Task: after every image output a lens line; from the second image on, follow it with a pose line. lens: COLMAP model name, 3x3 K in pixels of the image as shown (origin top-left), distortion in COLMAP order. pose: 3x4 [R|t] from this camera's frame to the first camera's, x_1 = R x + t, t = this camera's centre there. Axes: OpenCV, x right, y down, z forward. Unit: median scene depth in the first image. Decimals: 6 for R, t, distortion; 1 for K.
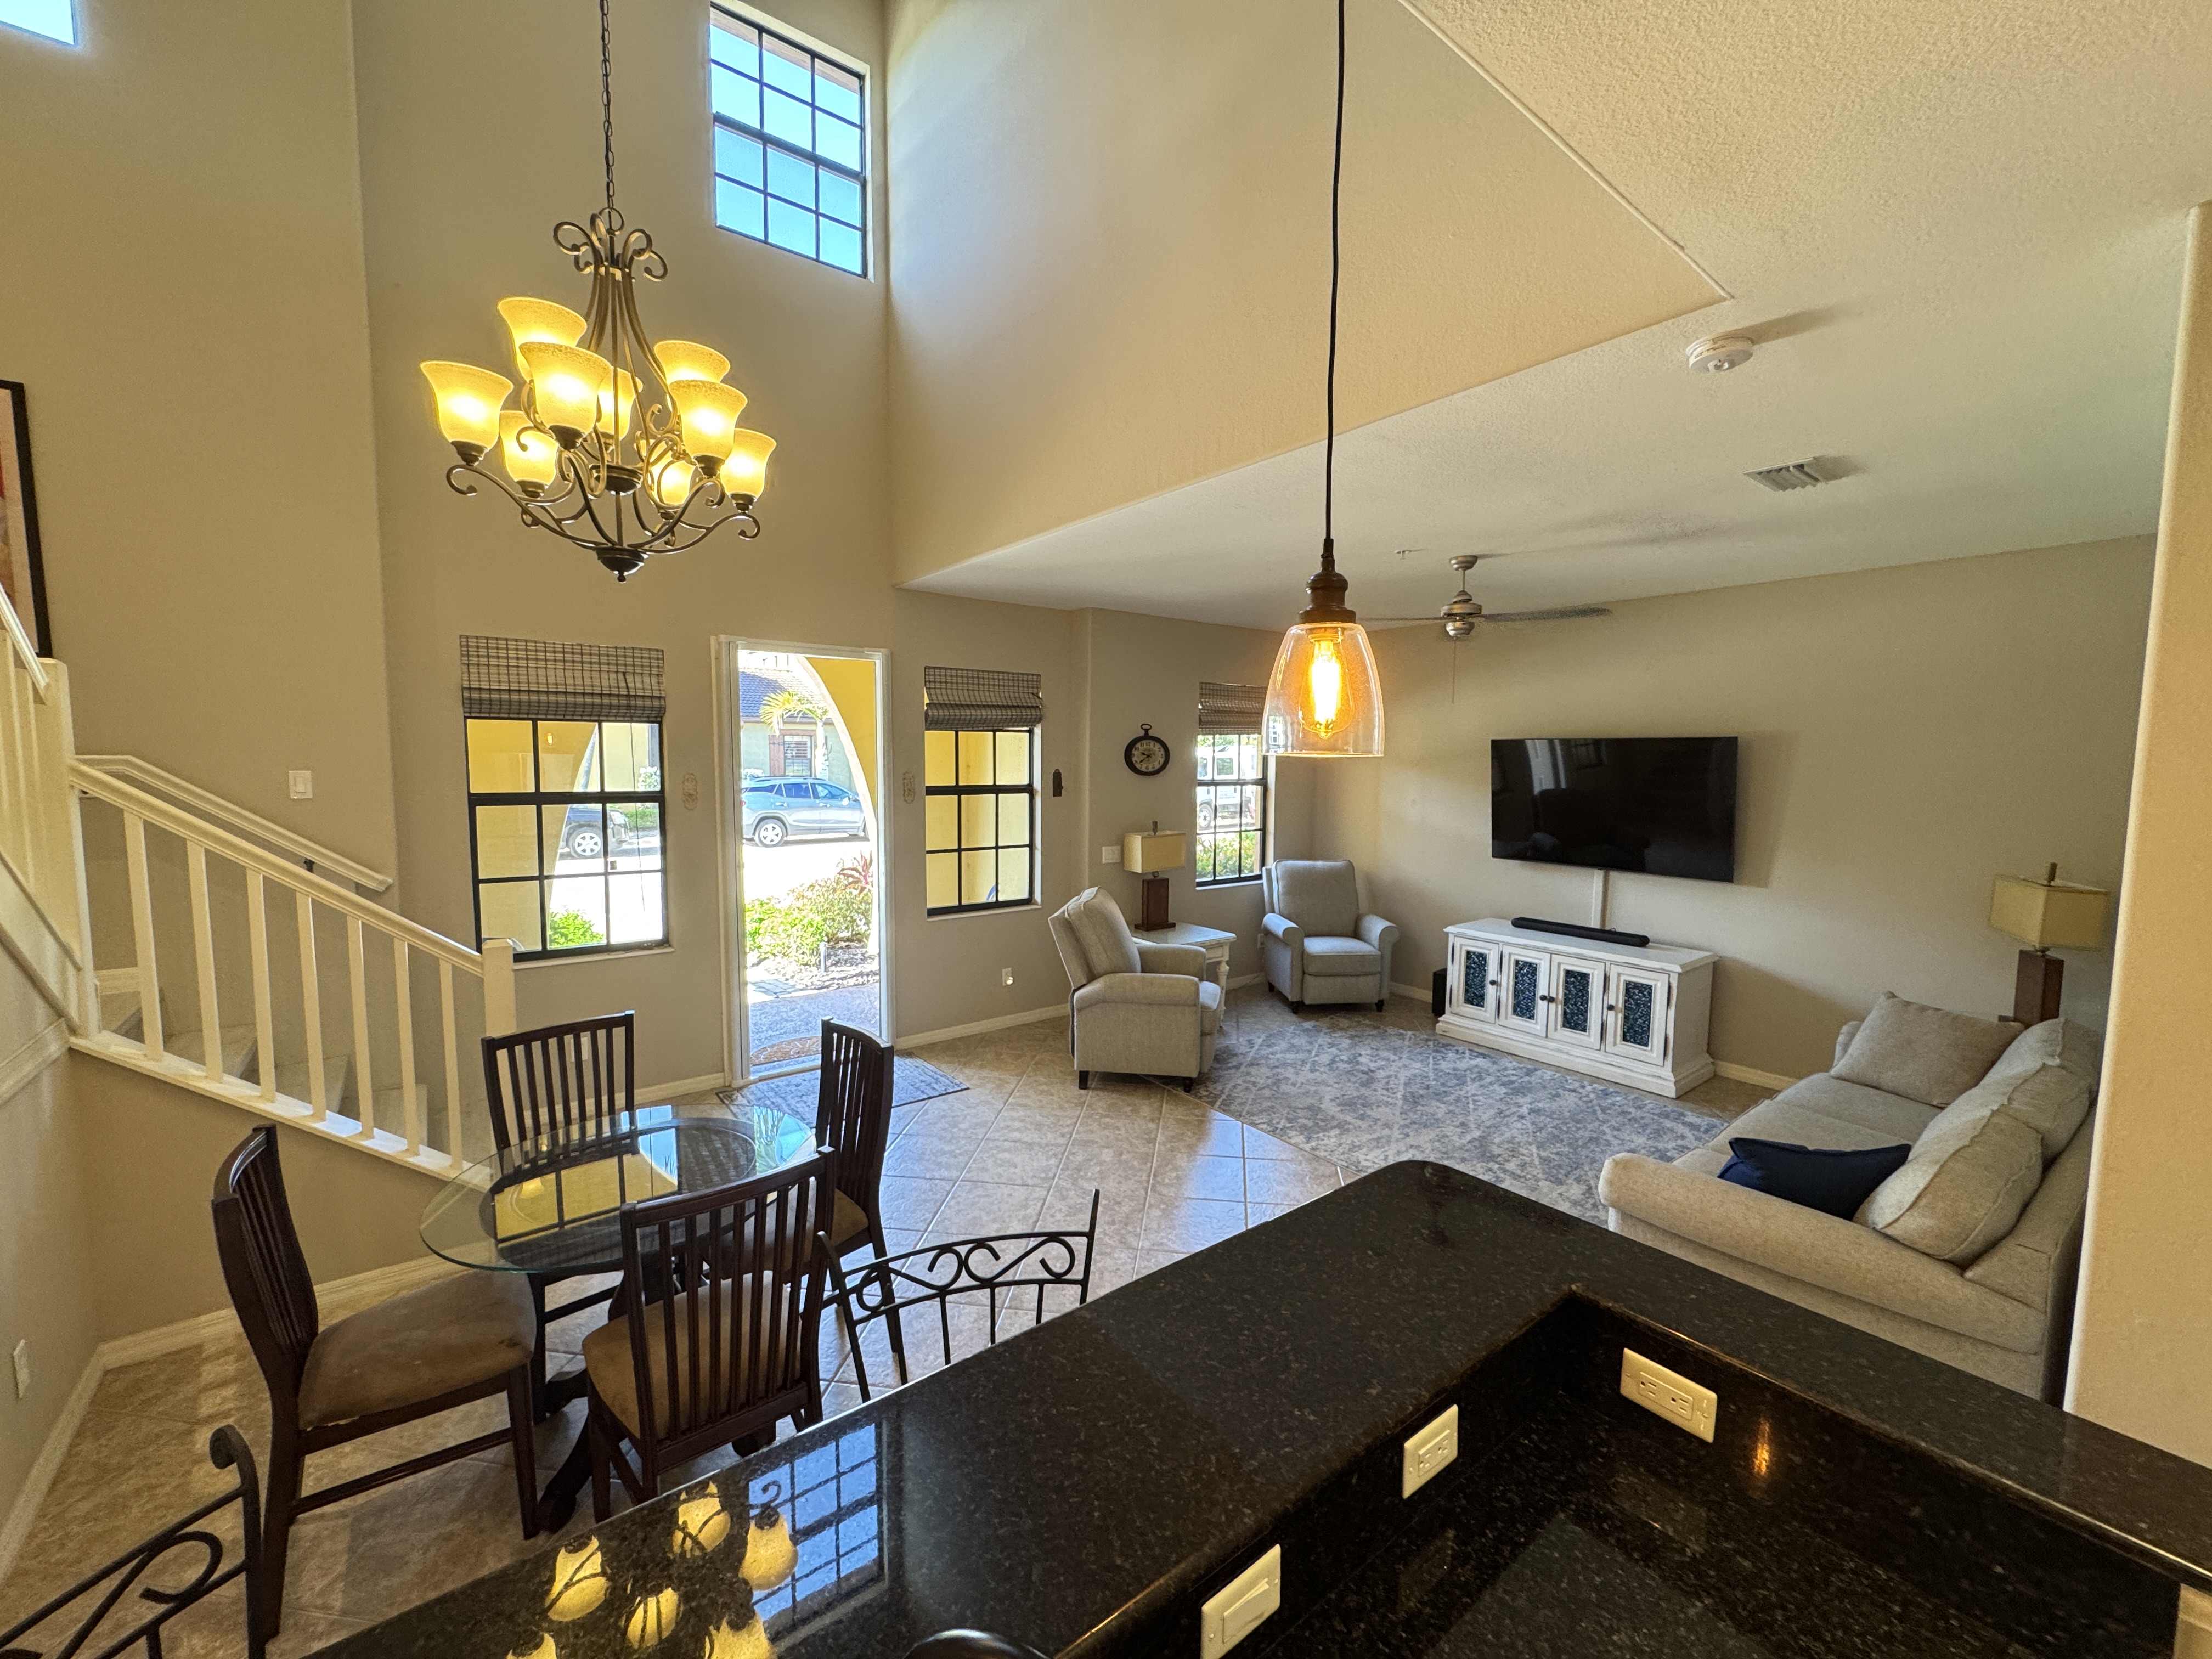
lens RADIAL K [[880.6, 0, 1109.8], [0, 880.6, 830.4], [0, 0, 1]] dist [-0.003206, 0.000481]
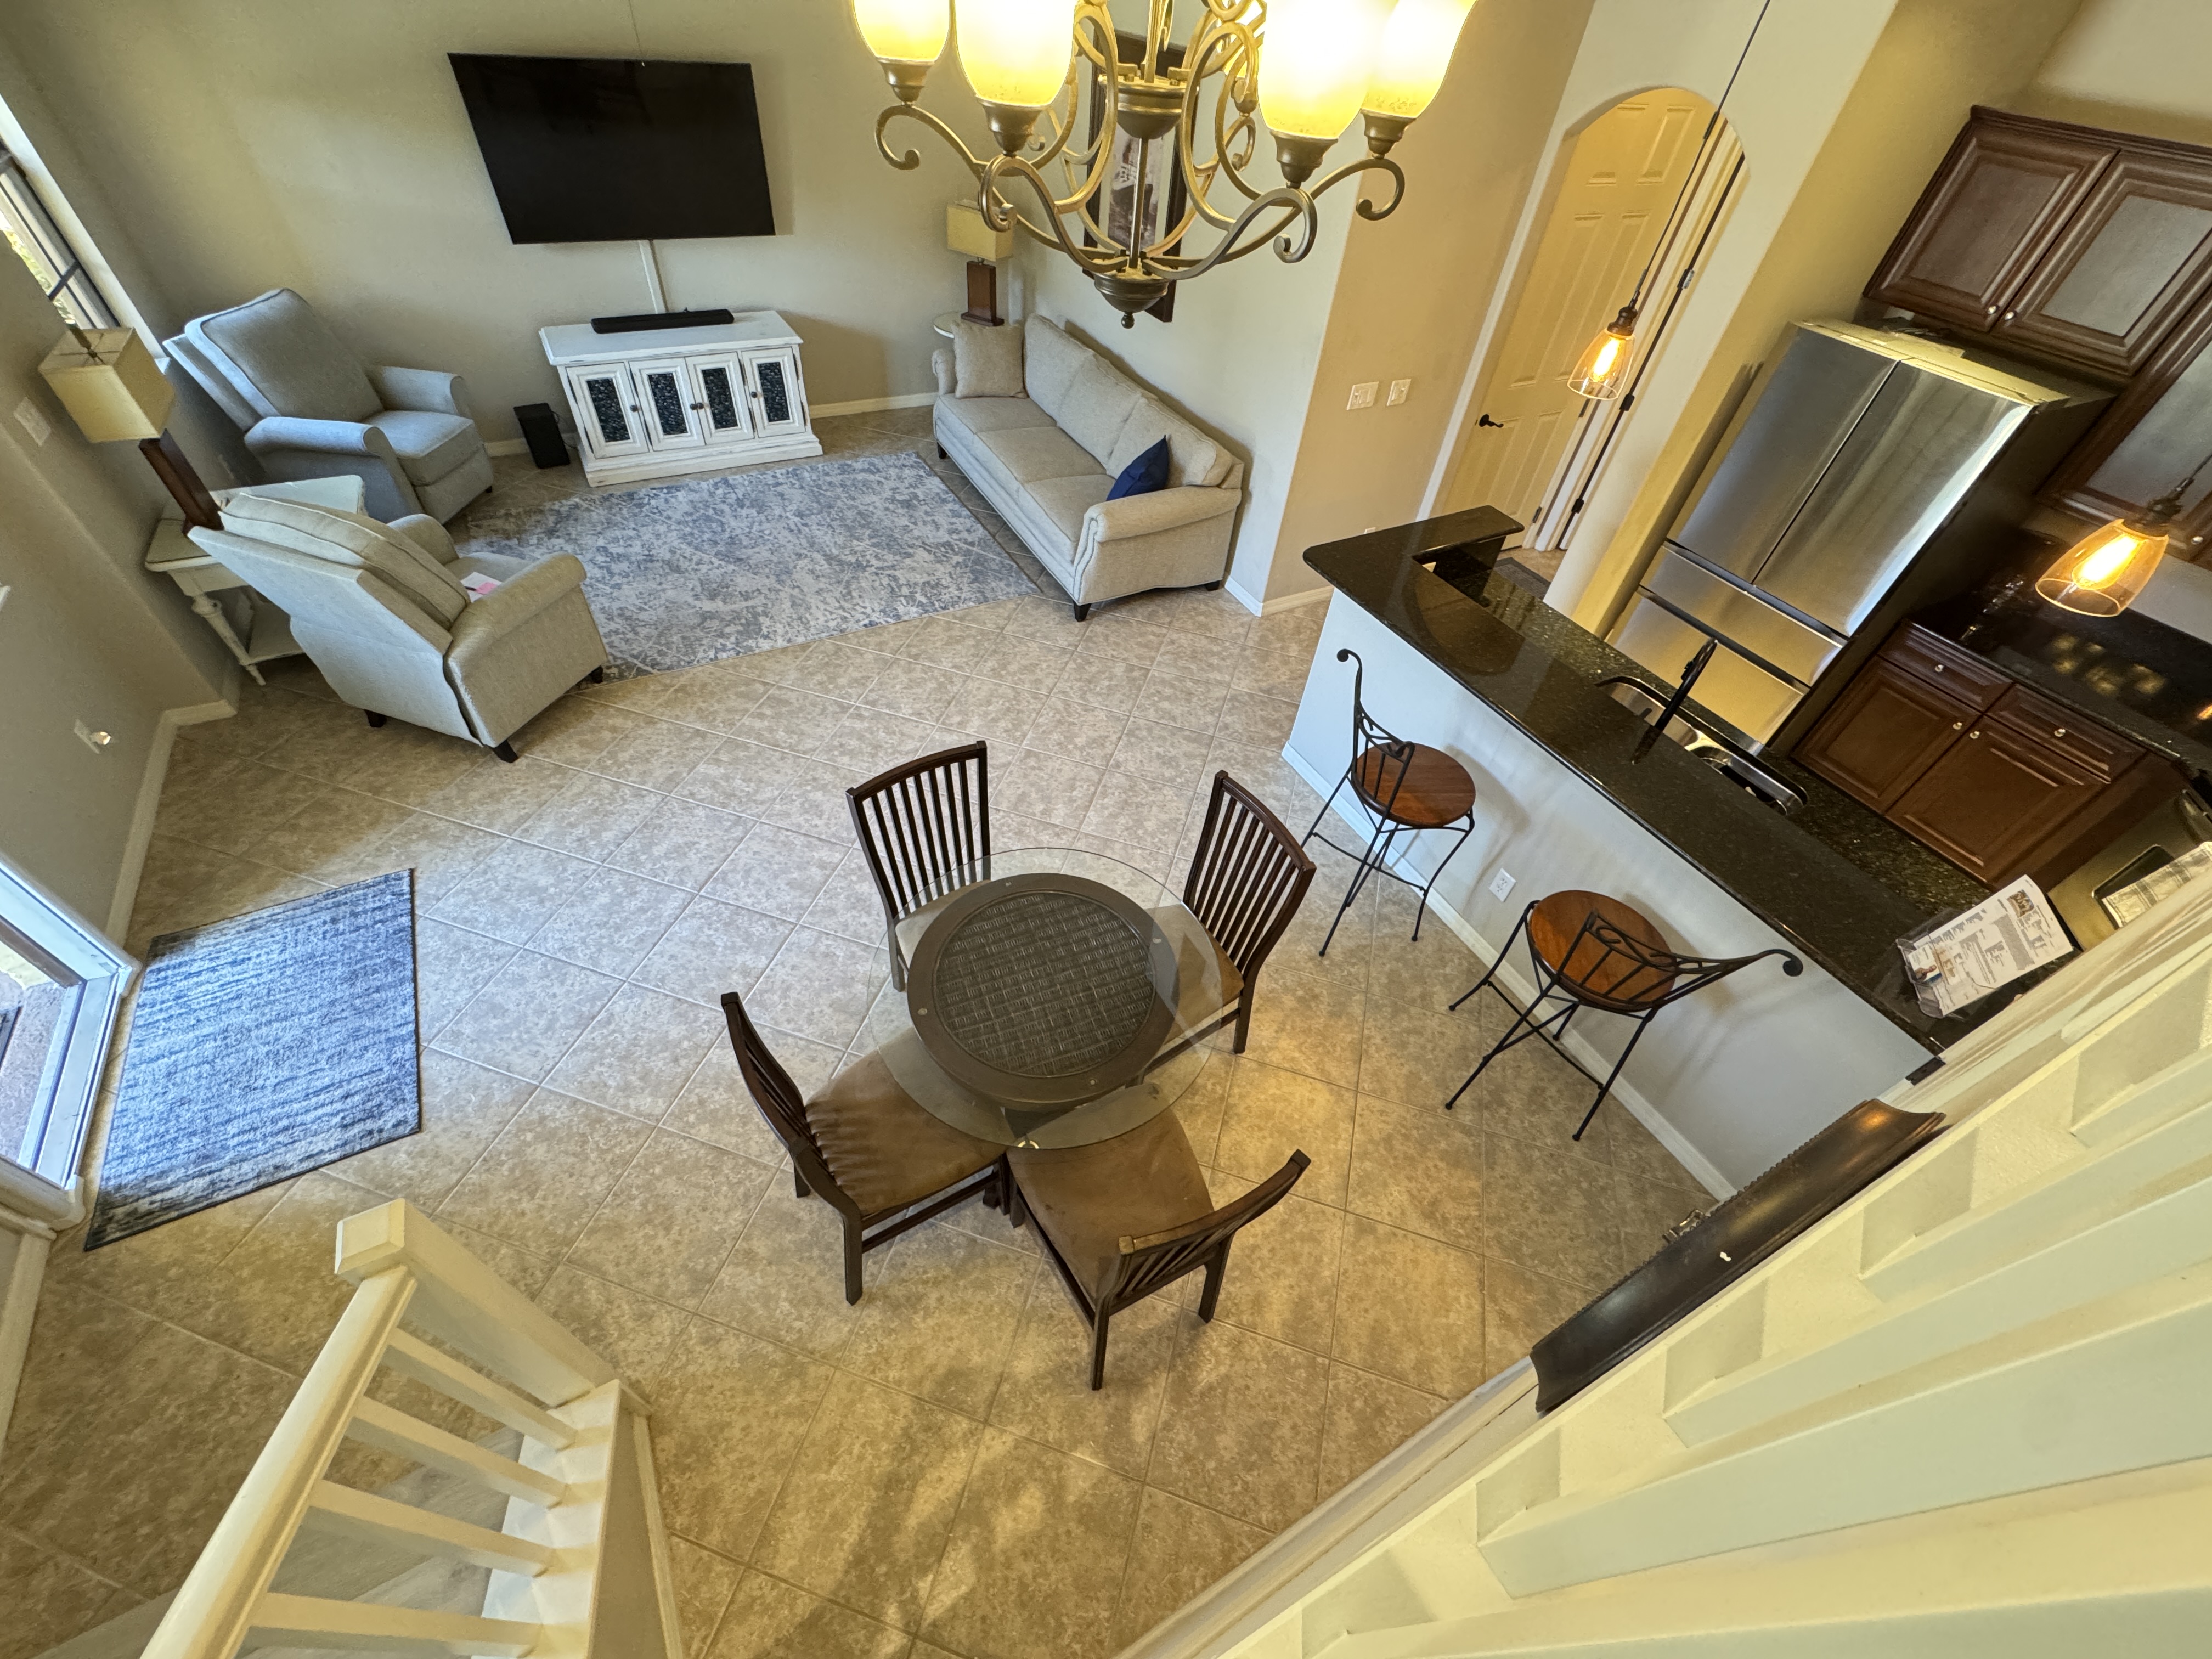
lens RADIAL K [[880.6, 0, 1105.5], [0, 880.6, 824.0], [0, 0, 1]] dist [-0.003206, 0.000481]
pose [[0.157318, -0.701790, 0.694796, -0.481646], [0.009072, 0.704554, 0.709592, -0.188750], [-0.987506, -0.105328, 0.117206, 0.371801]]
